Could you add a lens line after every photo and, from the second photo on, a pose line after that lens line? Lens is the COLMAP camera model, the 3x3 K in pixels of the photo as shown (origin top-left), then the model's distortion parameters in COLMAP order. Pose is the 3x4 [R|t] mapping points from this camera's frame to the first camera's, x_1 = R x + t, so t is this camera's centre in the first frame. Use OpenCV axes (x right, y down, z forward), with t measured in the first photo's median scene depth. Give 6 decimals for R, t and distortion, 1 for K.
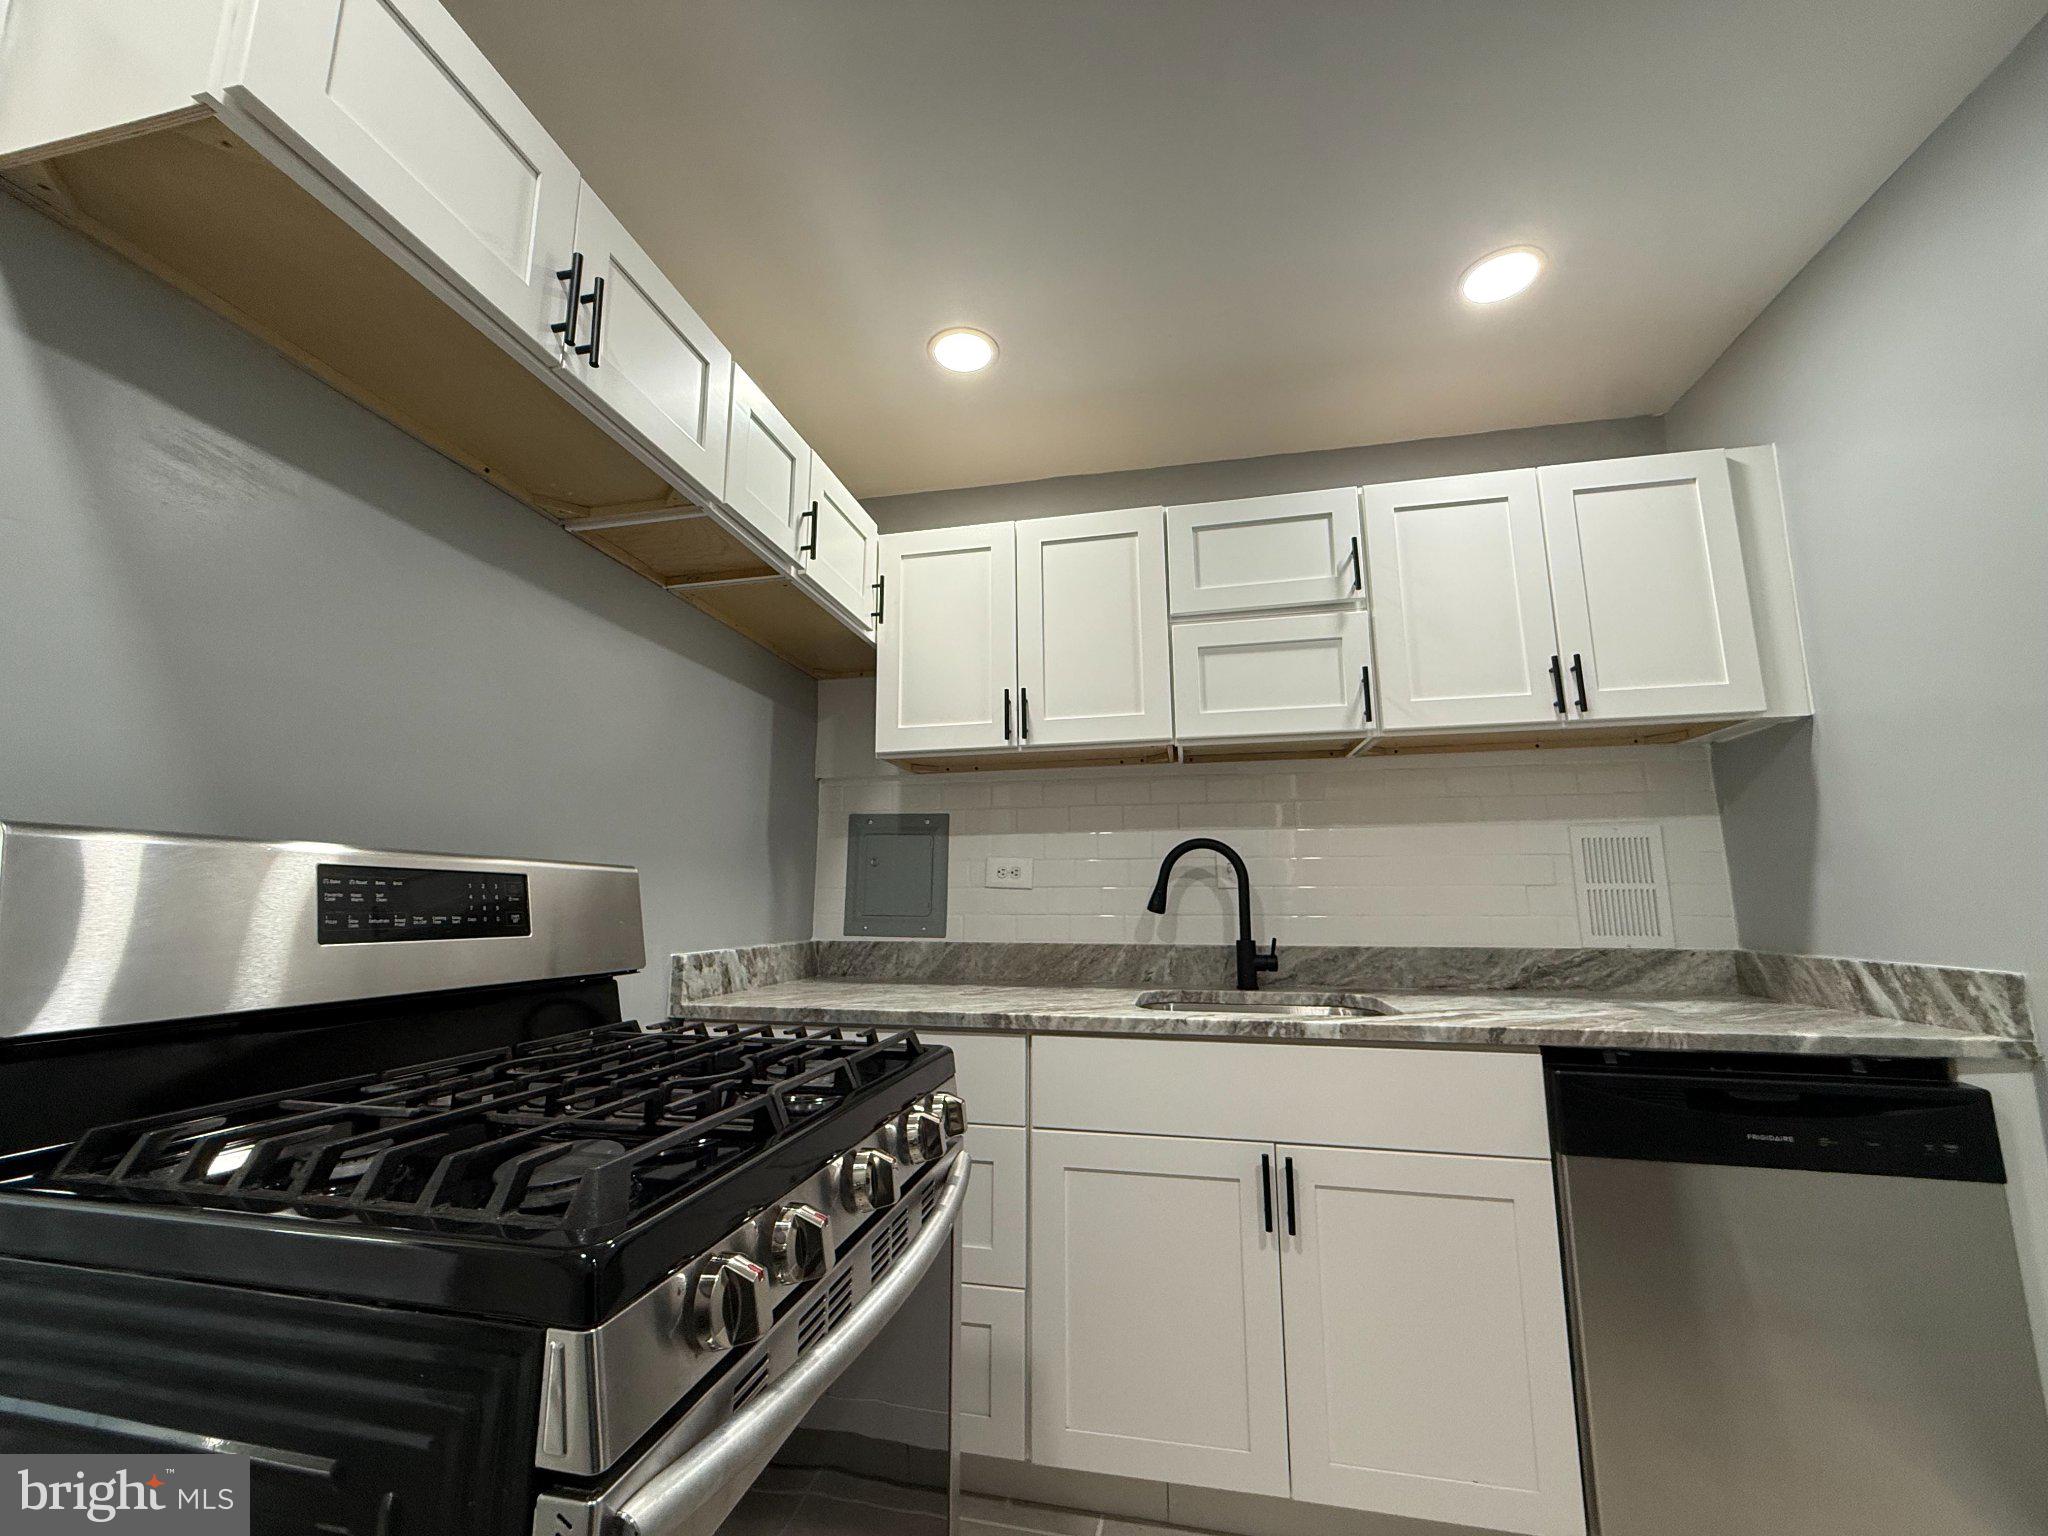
lens RADIAL K [[815.5, 0, 1011.3], [0, 815.5, 766.8], [0, 0, 1]] dist [-0.002874, 0.001048]
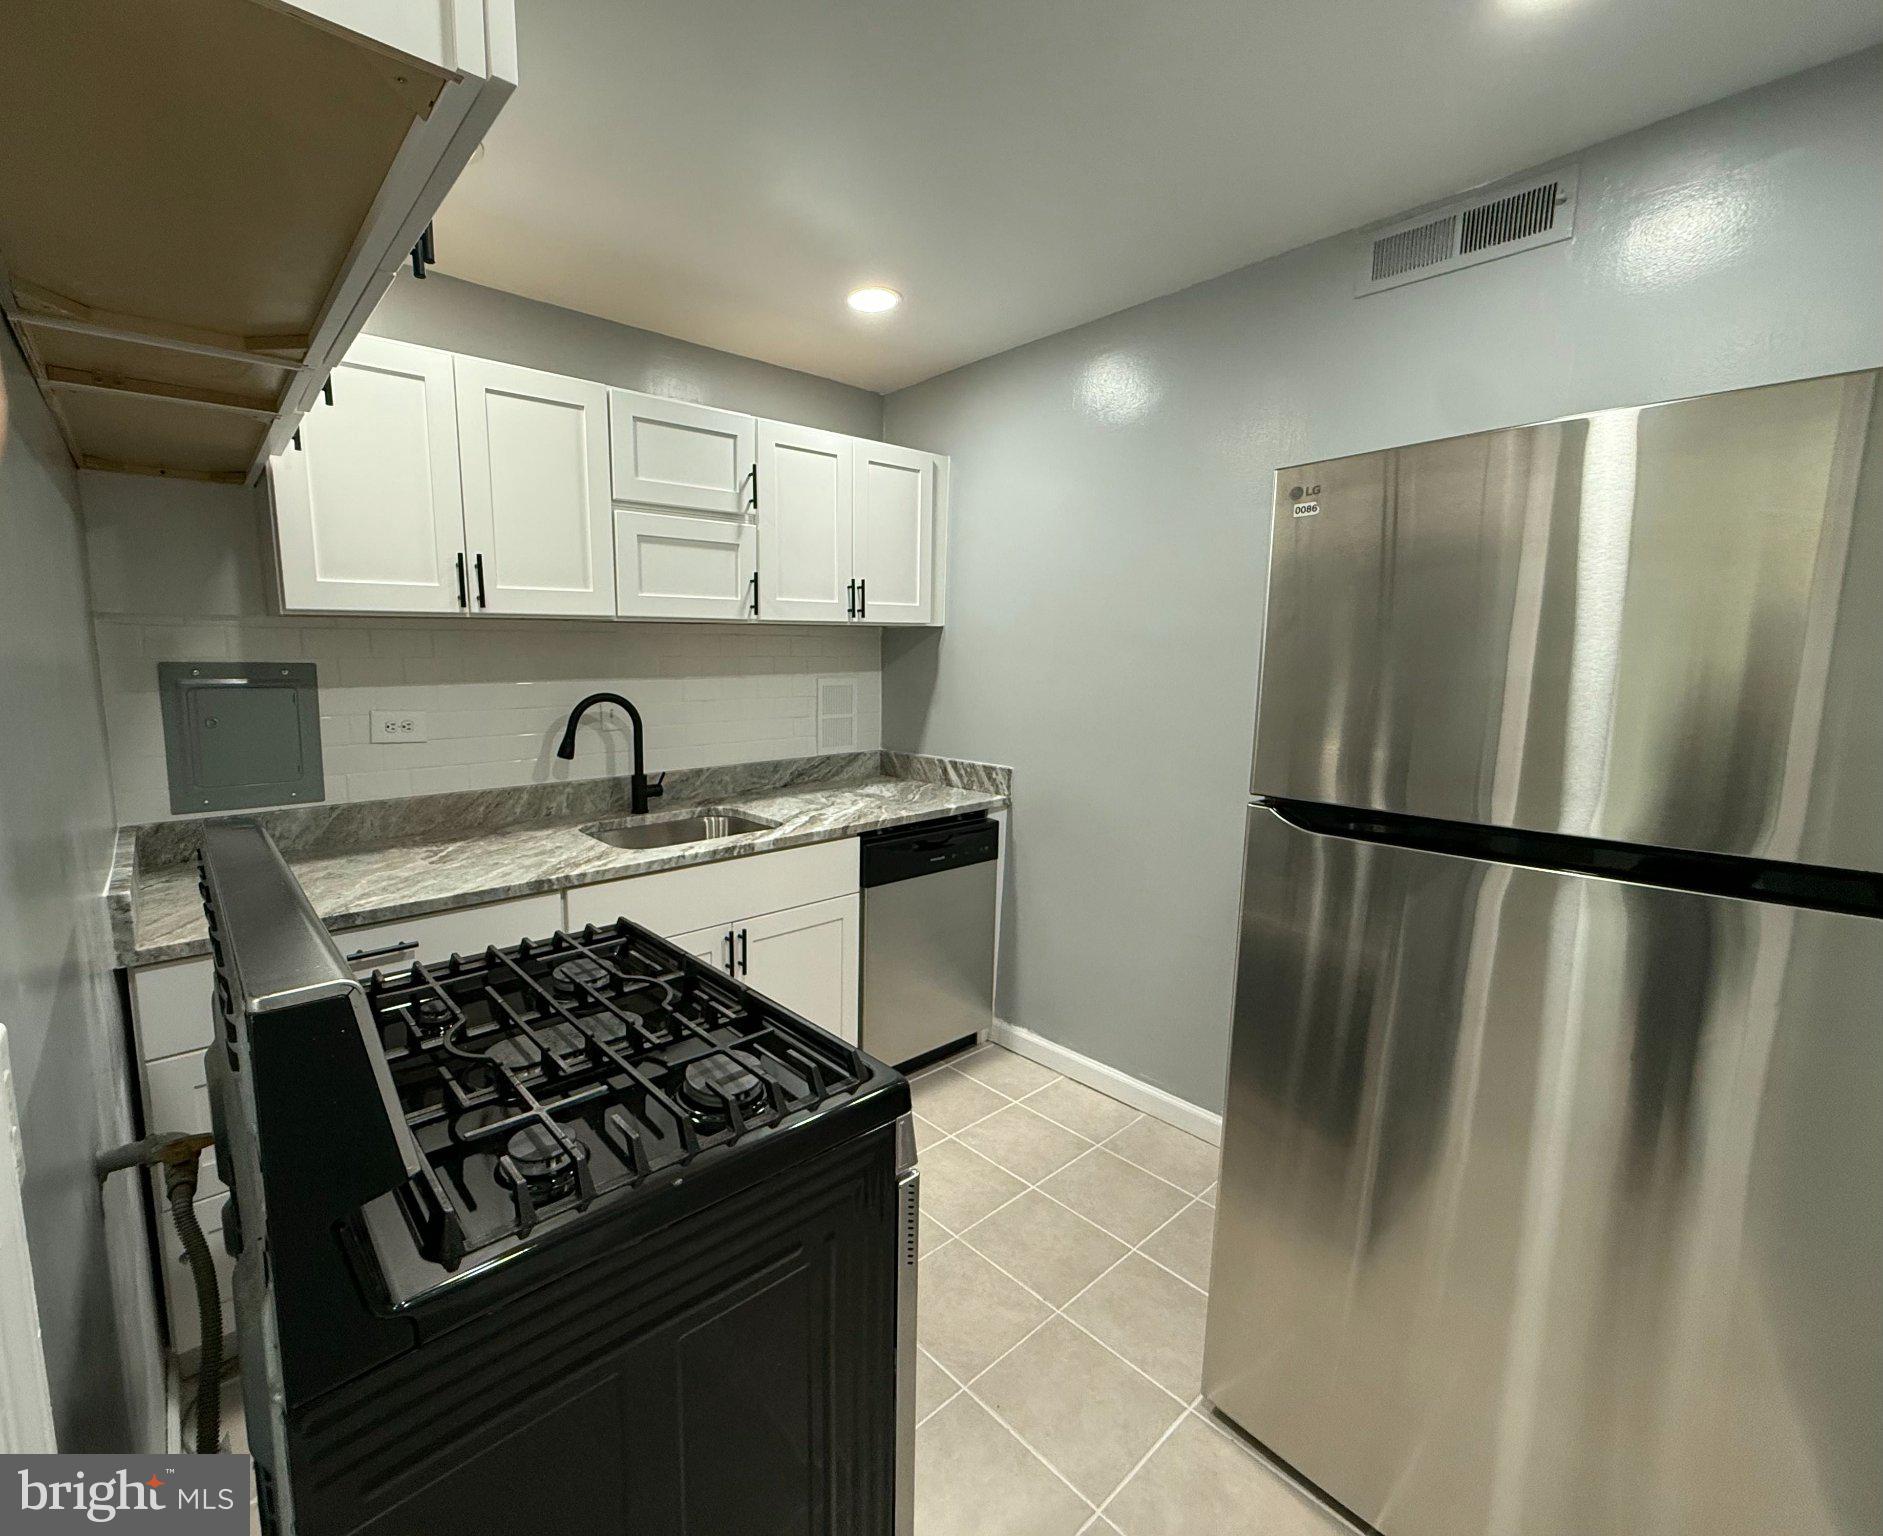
lens RADIAL K [[828.4, 0, 842.7], [0, 828.4, 761.2], [0, 0, 1]] dist [0.003771, -0.001917]
pose [[0.619402, -0.104731, 0.778057, -0.585387], [-0.132974, 0.962747, 0.235450, -0.170782], [-0.773730, -0.249300, 0.582401, 0.032090]]
